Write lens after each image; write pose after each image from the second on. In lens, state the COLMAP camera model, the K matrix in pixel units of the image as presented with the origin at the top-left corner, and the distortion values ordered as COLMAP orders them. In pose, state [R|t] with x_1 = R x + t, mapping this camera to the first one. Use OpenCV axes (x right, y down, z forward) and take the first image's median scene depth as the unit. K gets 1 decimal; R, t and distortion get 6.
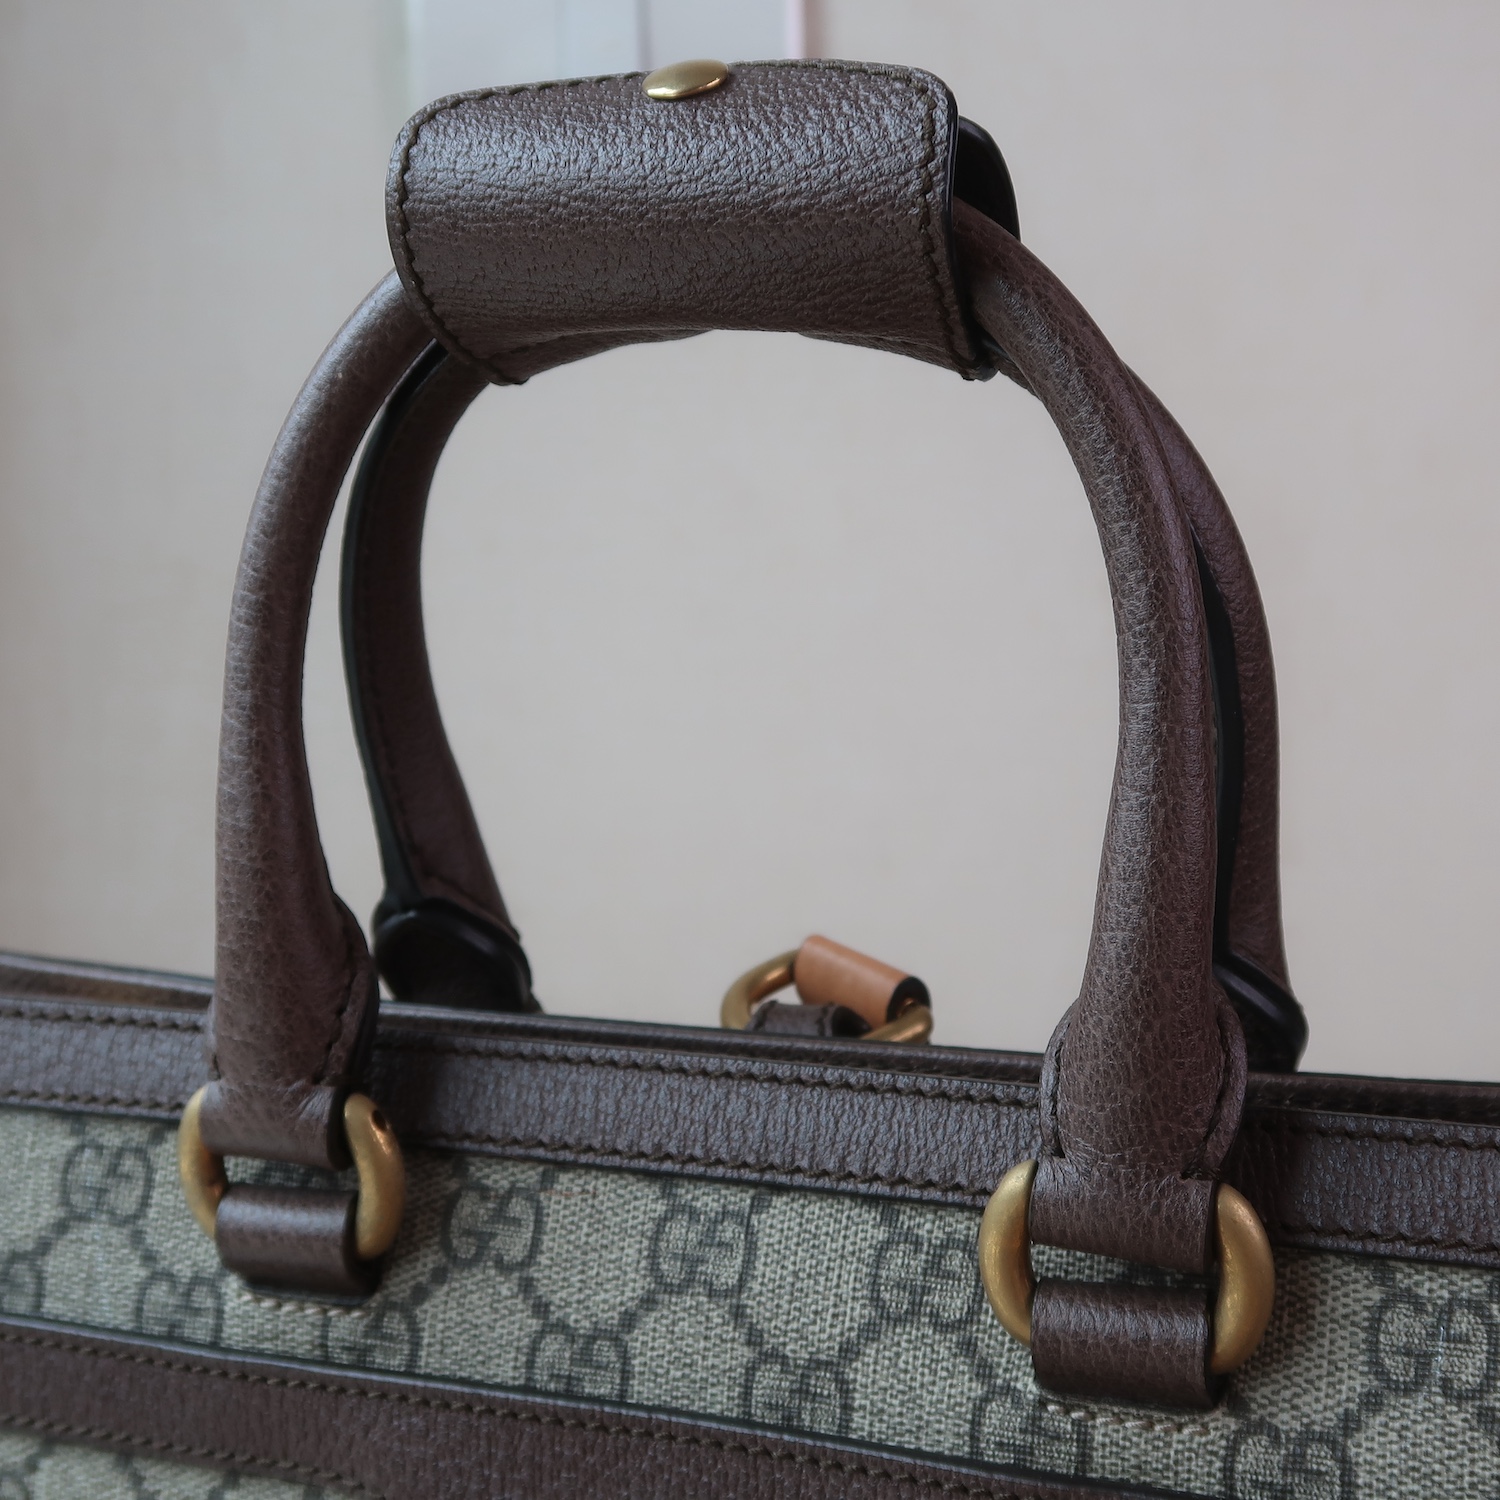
lens RADIAL K [[2308.6, 0, 764.2], [0, 2308.6, 746.8], [0, 0, 1]] dist [-0.009447, -0.027485]
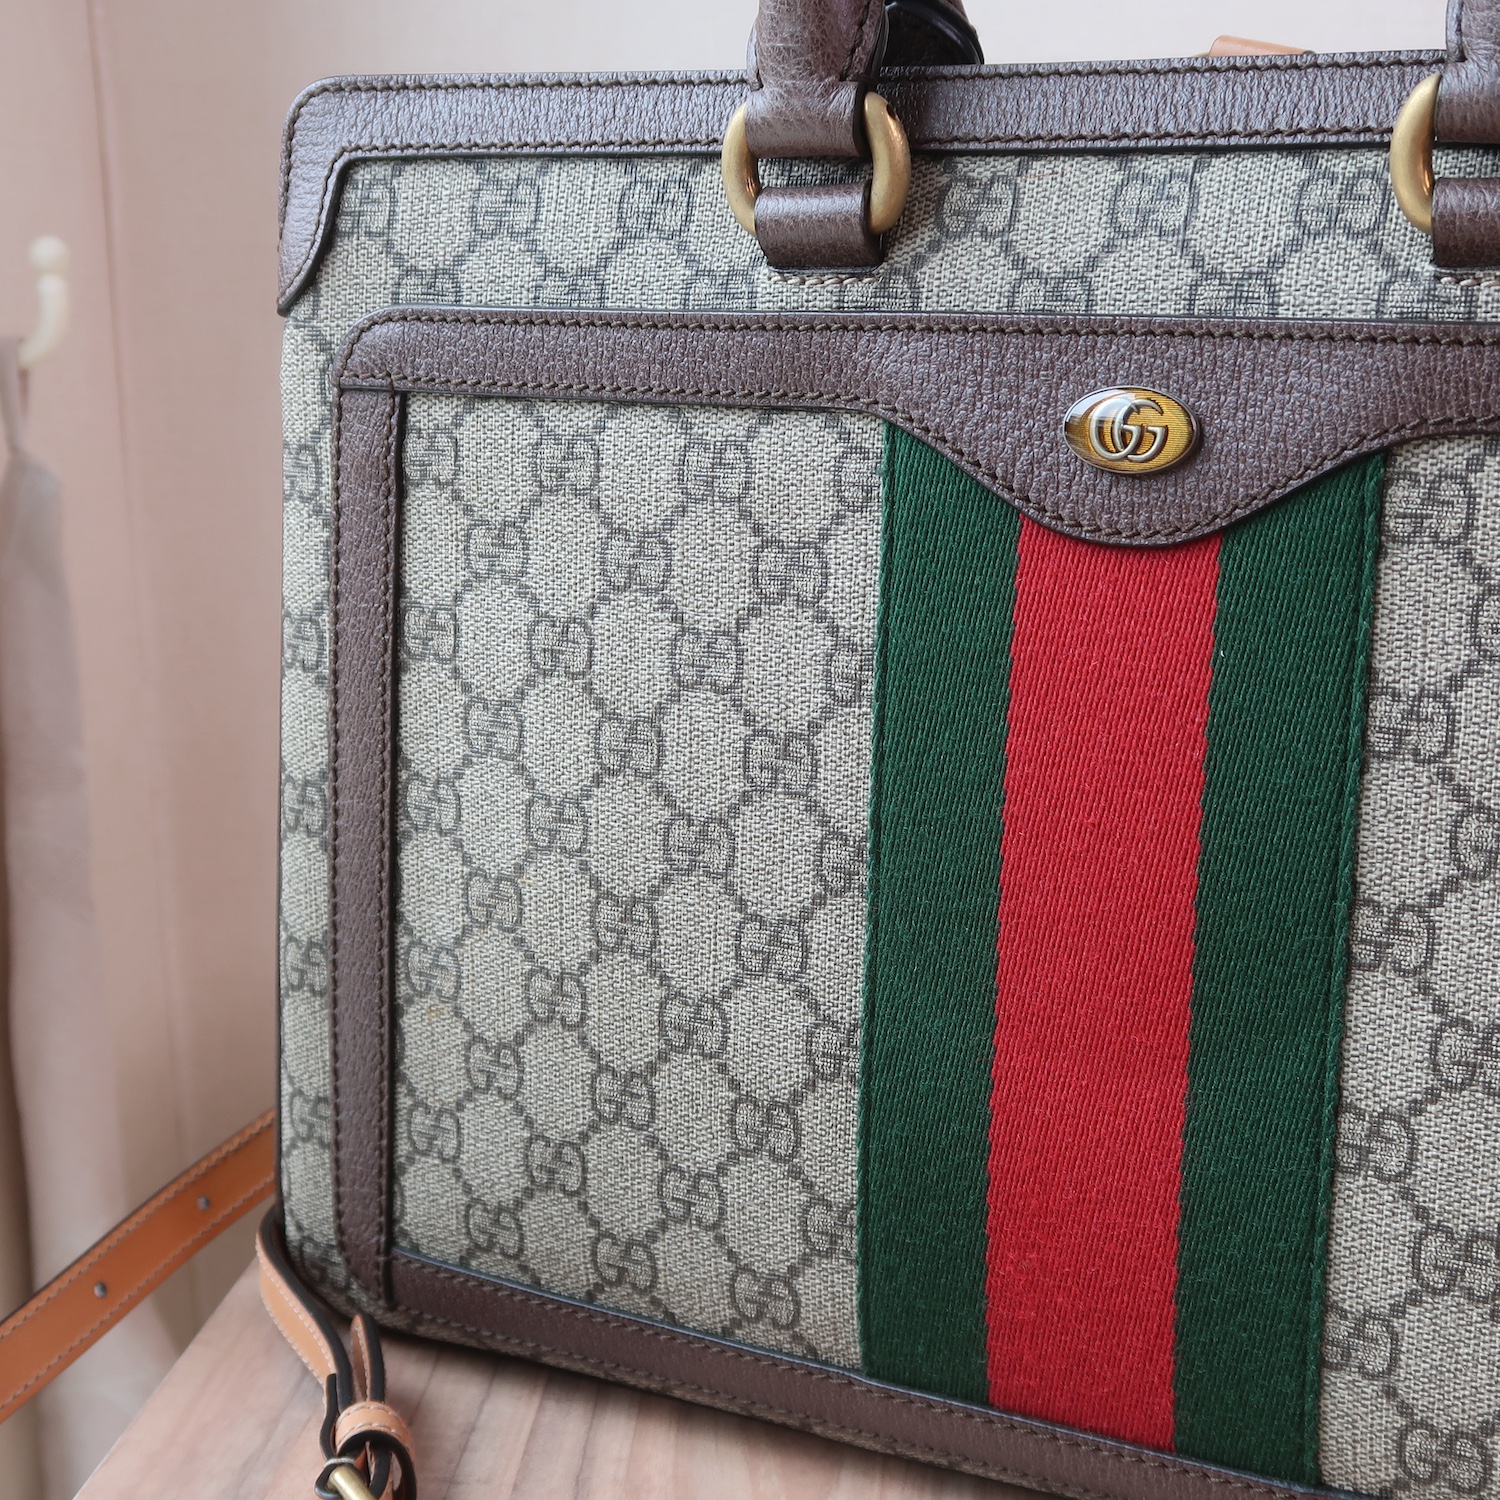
lens RADIAL K [[2308.6, 0, 764.2], [0, 2308.6, 746.8], [0, 0, 1]] dist [-0.009447, -0.027485]
pose [[0.994828, 0.018440, -0.099887, -0.106550], [-0.004636, 0.990601, 0.136701, 0.340089], [0.101469, -0.135531, 0.985563, -0.294376]]
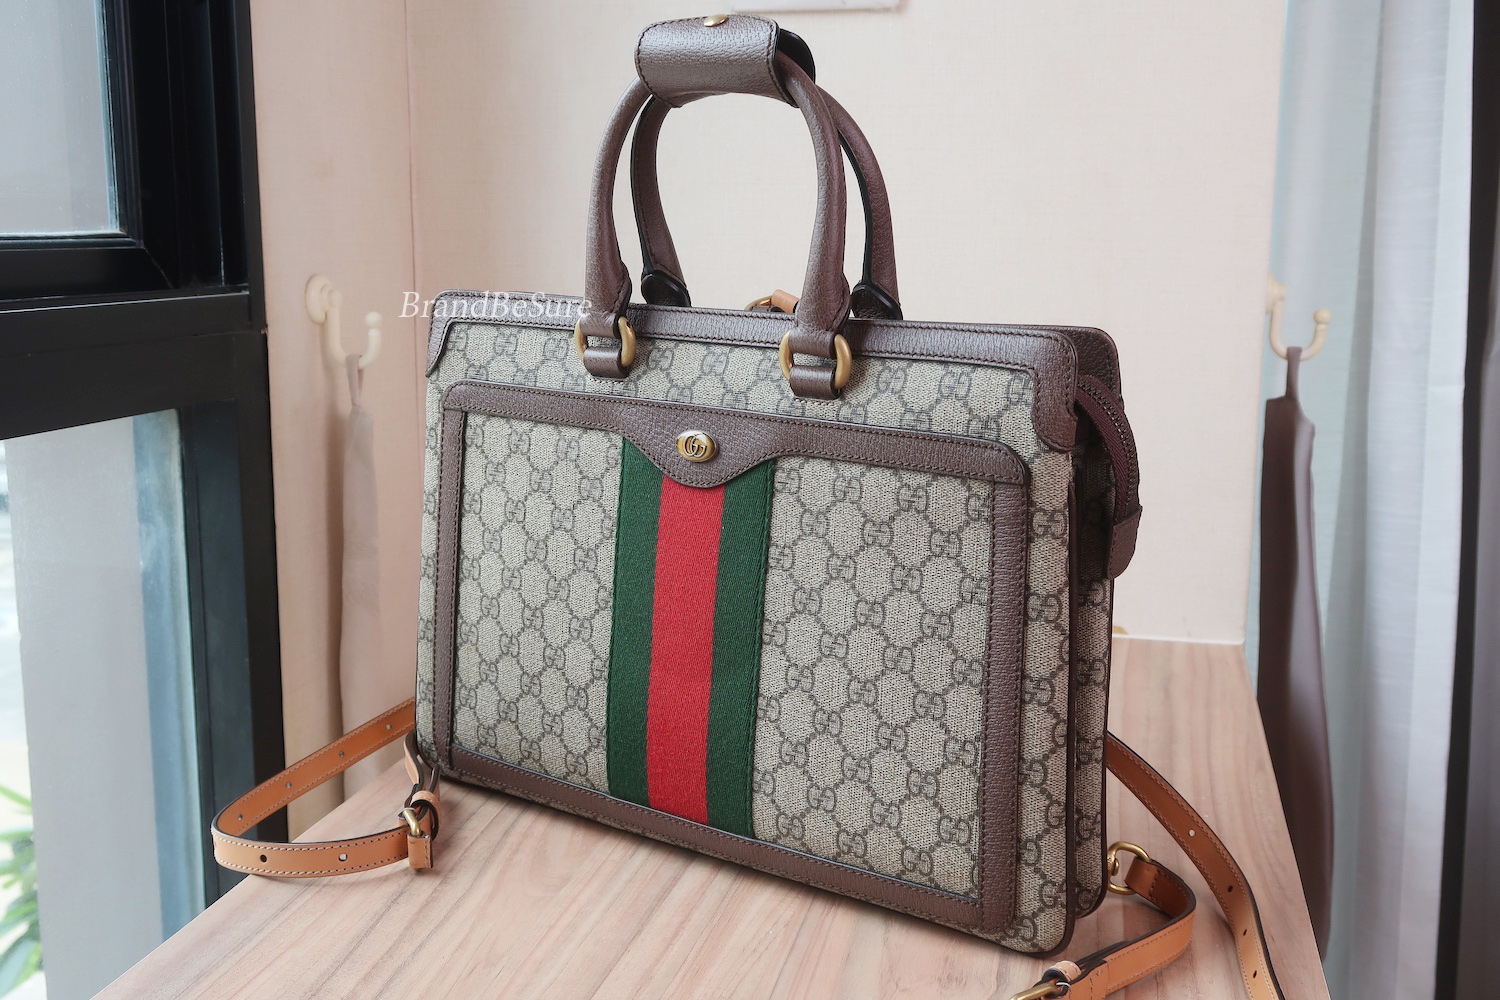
lens RADIAL K [[1527.6, 0, 750.0], [0, 1527.6, 500.0], [0, 0, 1]] dist [-0.023728, -0.008528]
pose [[0.975963, 0.065099, -0.207987, 0.512885], [-0.044442, 0.993740, 0.102495, 0.184835], [0.213357, -0.090788, 0.972747, -1.229259]]
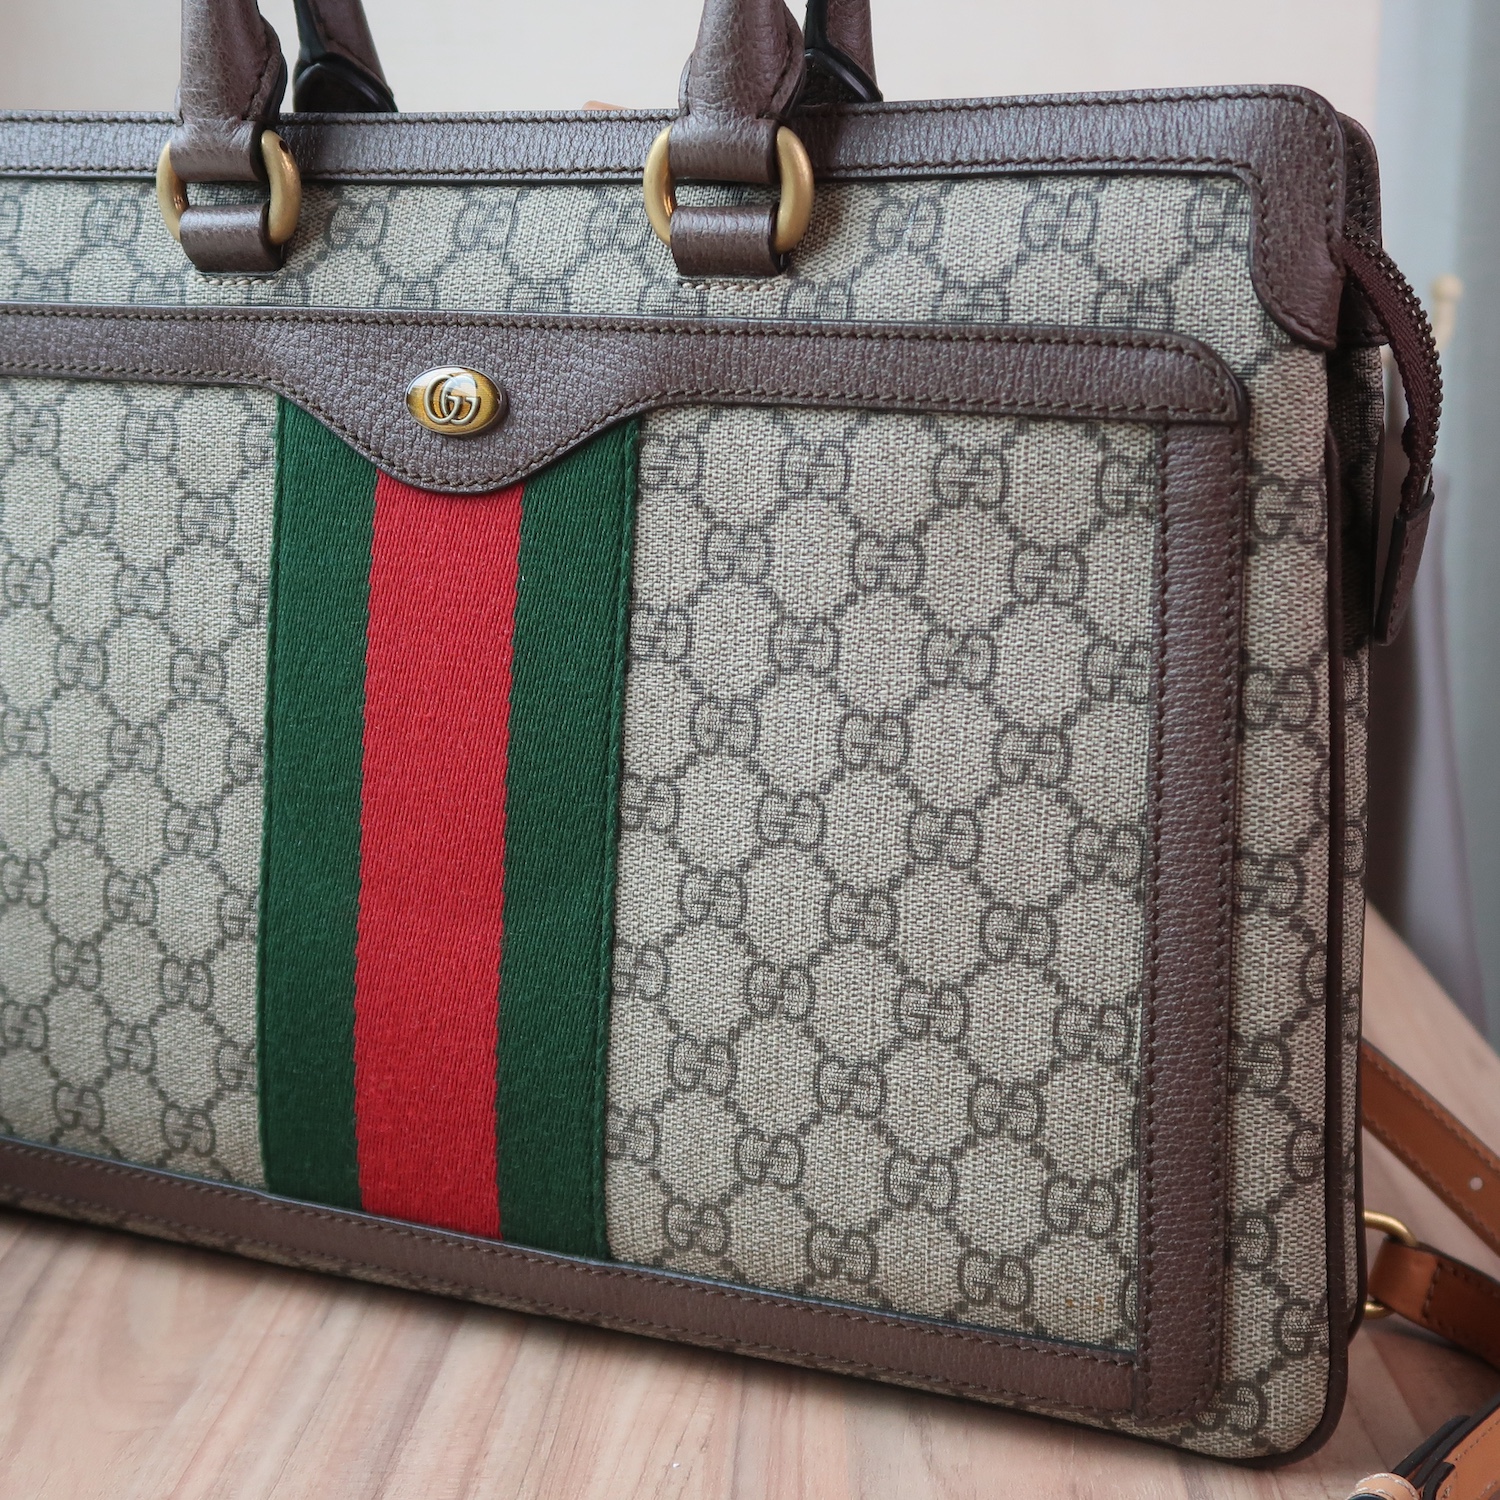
lens RADIAL K [[2308.6, 0, 764.2], [0, 2308.6, 746.8], [0, 0, 1]] dist [-0.009447, -0.027485]
pose [[0.999430, 0.030143, -0.015204, 0.197770], [-0.028659, 0.995541, 0.089868, 0.425935], [0.017845, -0.089381, 0.995838, -0.594223]]
